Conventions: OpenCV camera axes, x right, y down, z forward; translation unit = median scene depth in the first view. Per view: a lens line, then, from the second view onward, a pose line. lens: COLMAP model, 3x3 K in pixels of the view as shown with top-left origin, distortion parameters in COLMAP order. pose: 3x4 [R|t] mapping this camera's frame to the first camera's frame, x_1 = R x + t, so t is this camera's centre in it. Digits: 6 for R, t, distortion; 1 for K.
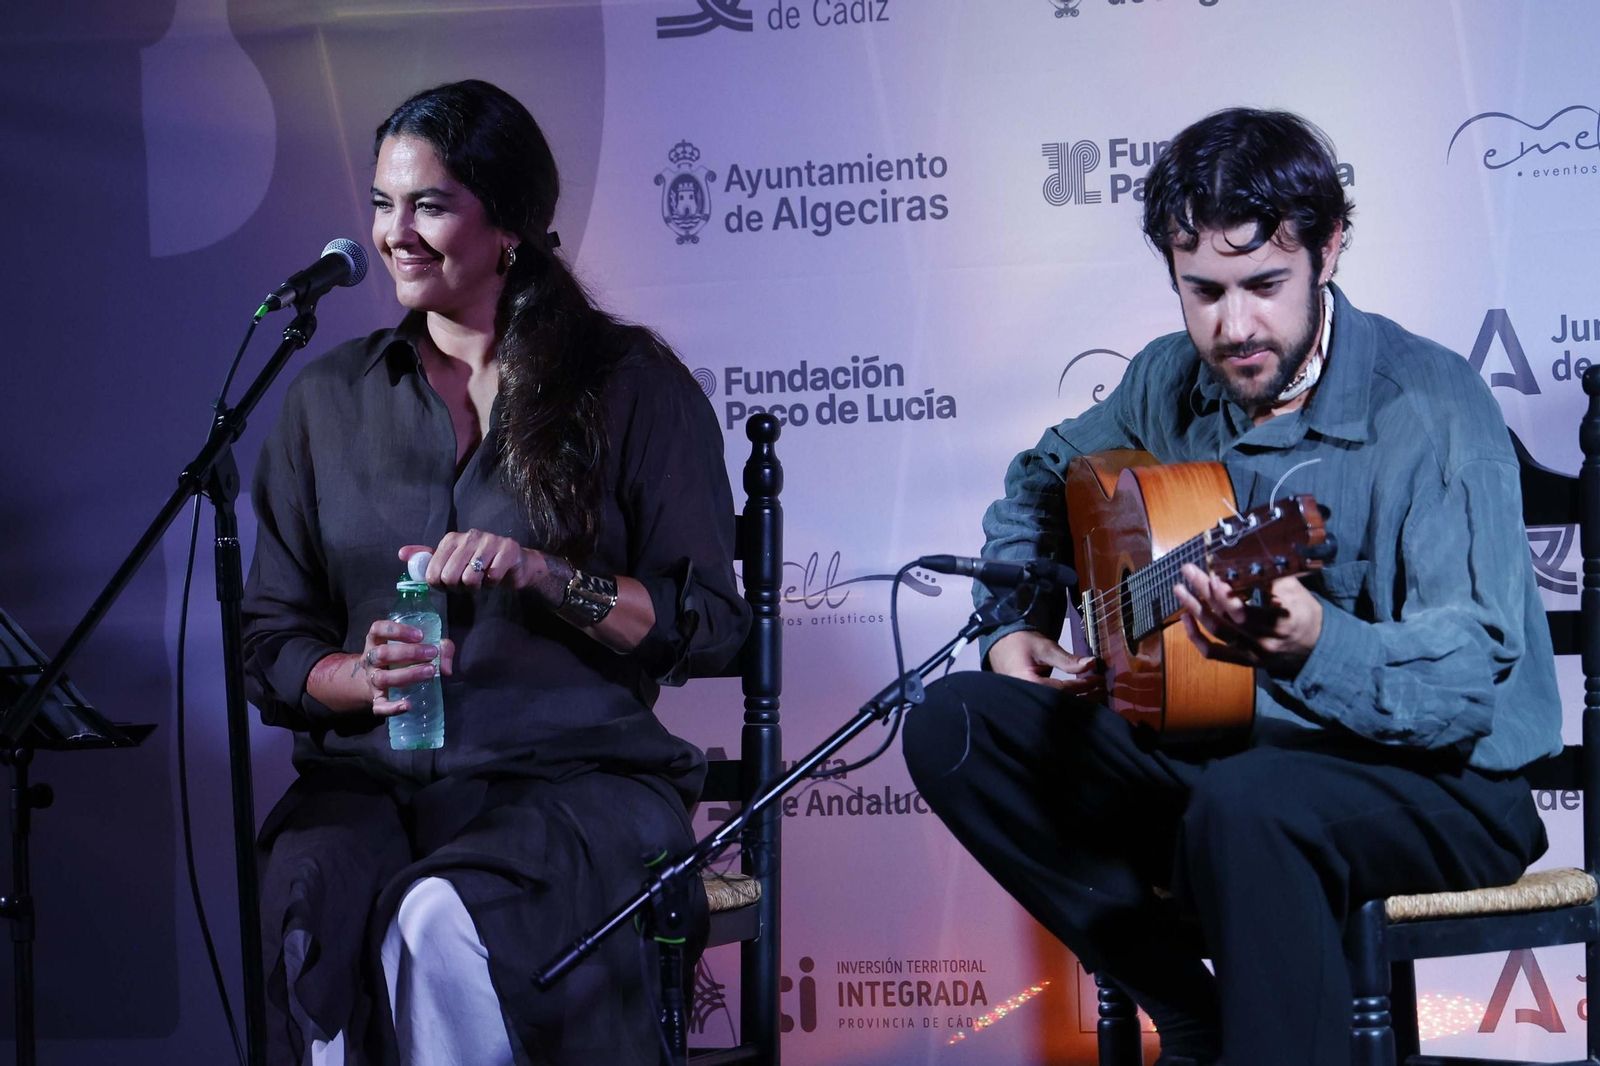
lens RADIAL K [[7279.3, 0, 803.4], [0, 7279.3, 516.1], [0, 0, 1]] dist [0.926858, 0.000000]
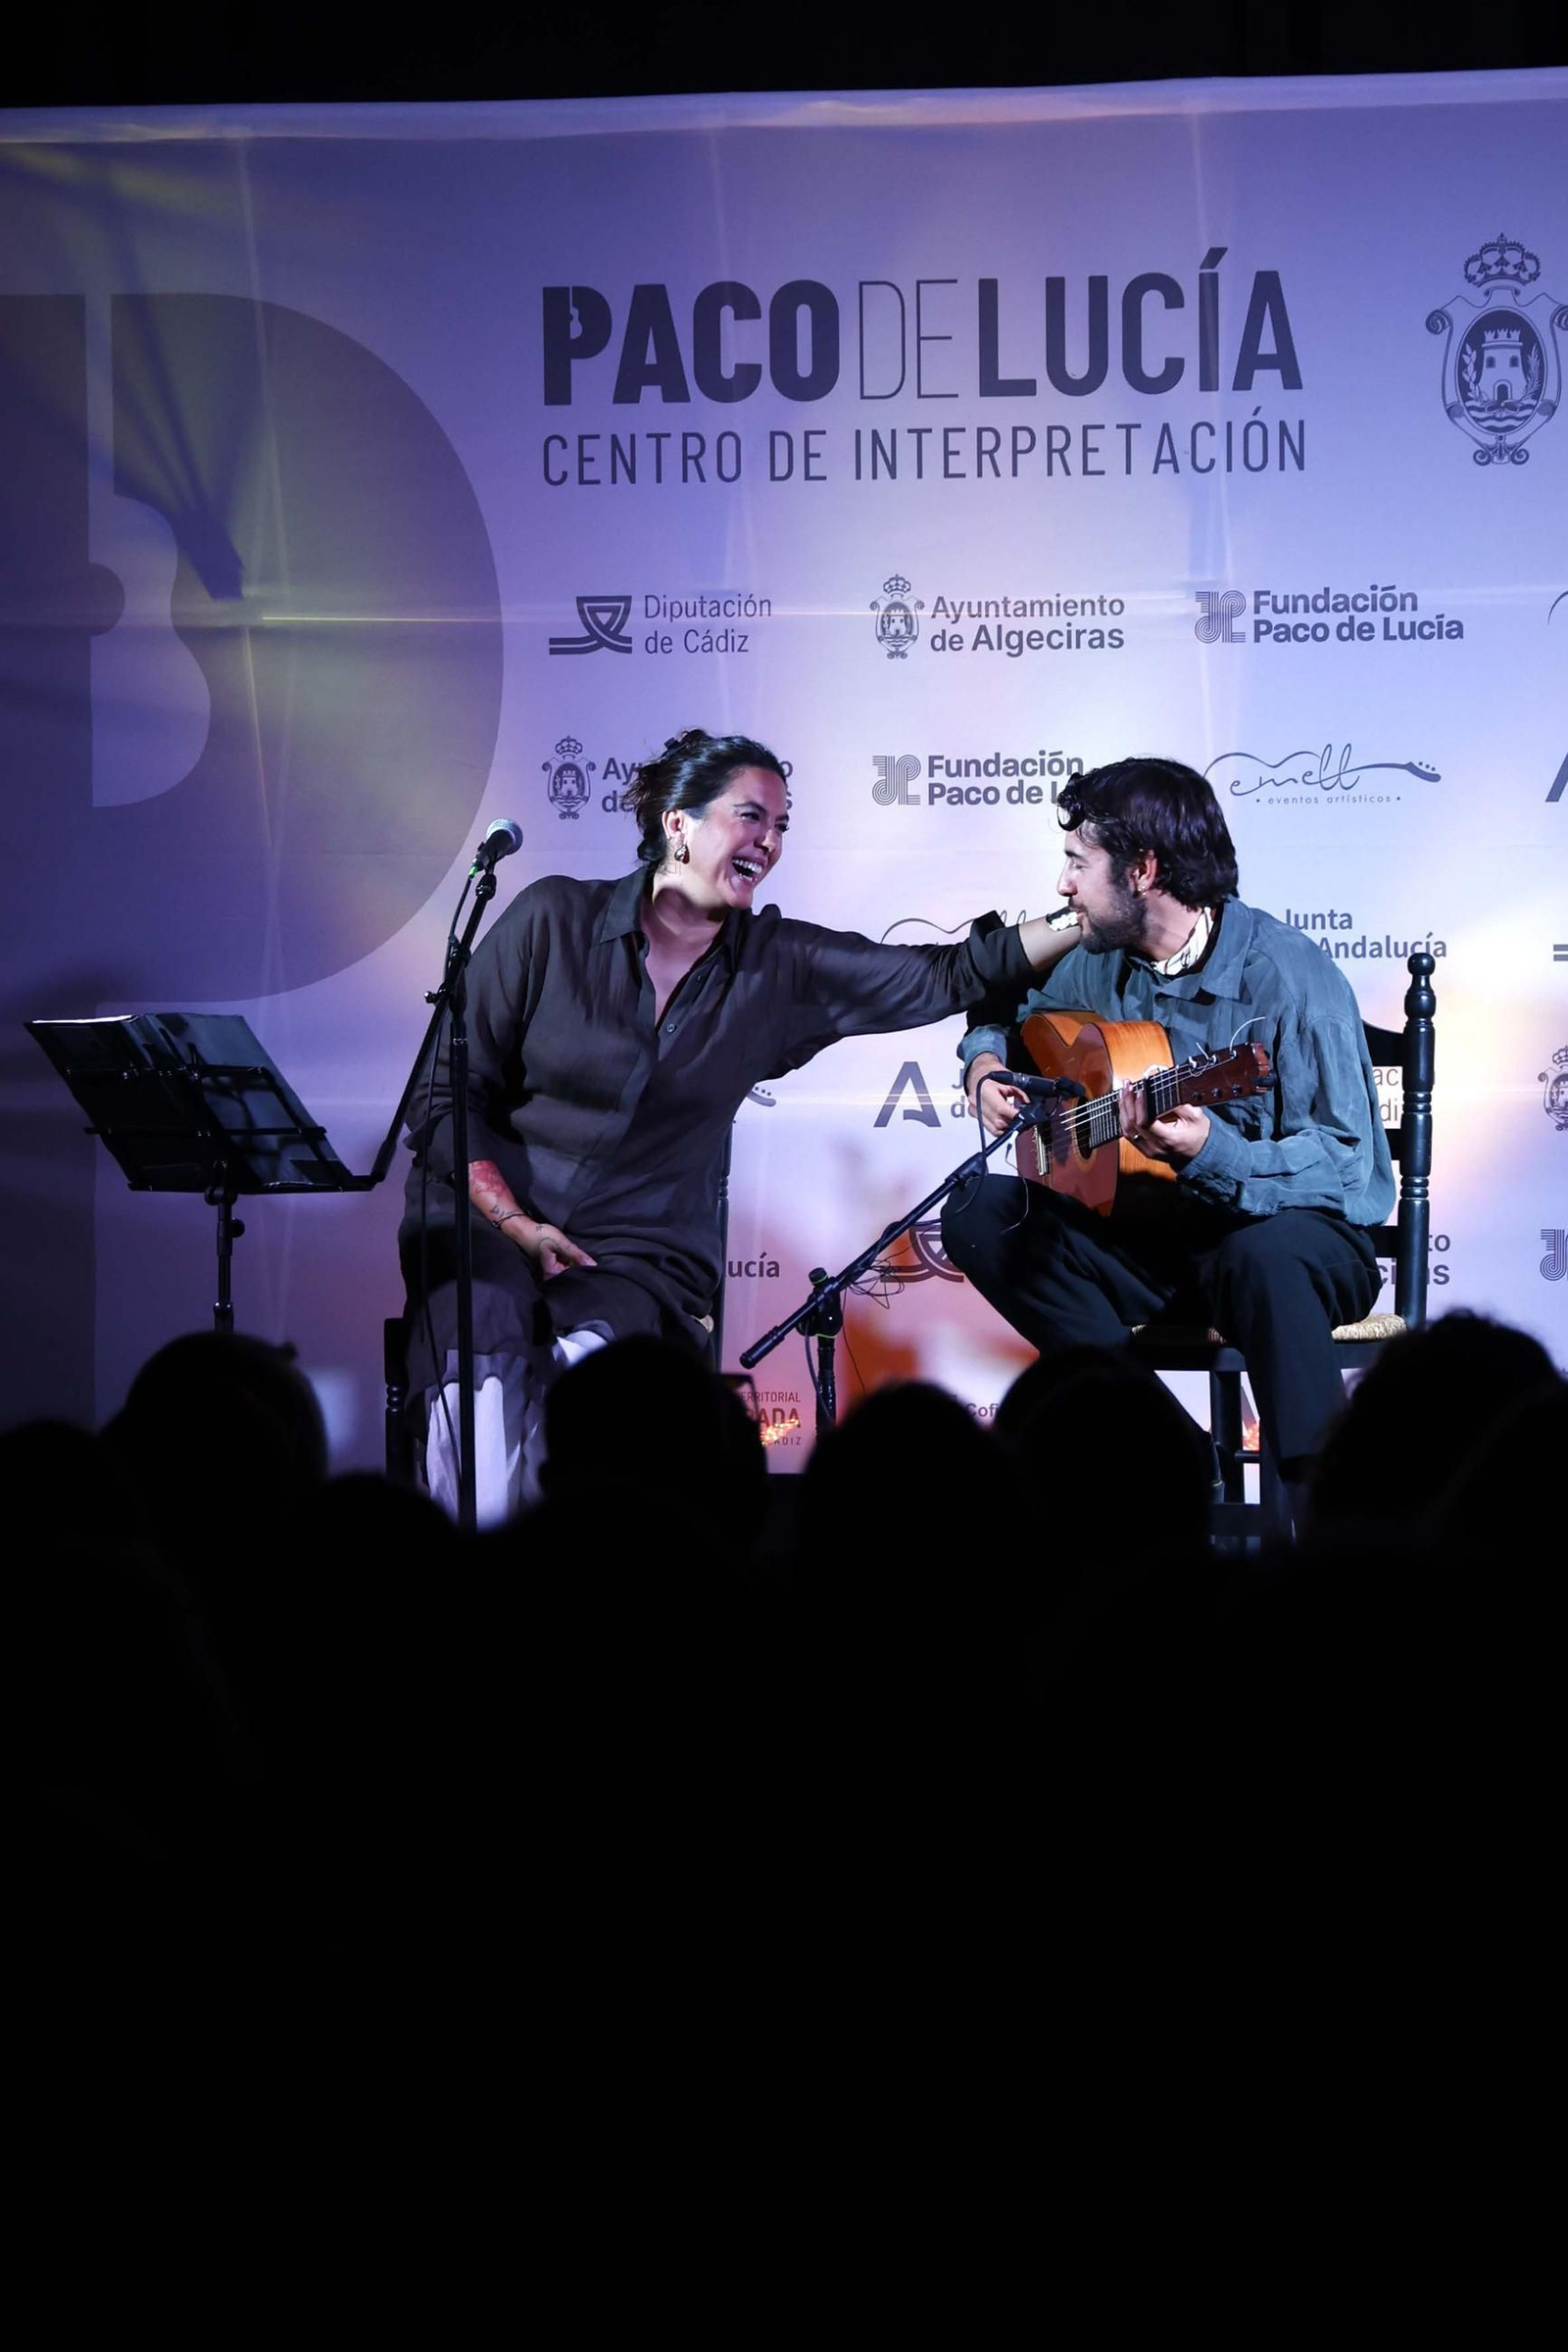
lens RADIAL K [[10700.6, 0, 825.2], [0, 10700.6, 1224.5], [0, 0, 1]] dist [0.926858, 0.000000]
pose [[0.971685, 0.035139, 0.233651, -0.408268], [-0.037969, 0.999250, 0.007623, 0.016896], [-0.233208, -0.016278, 0.972291, -0.818294]]
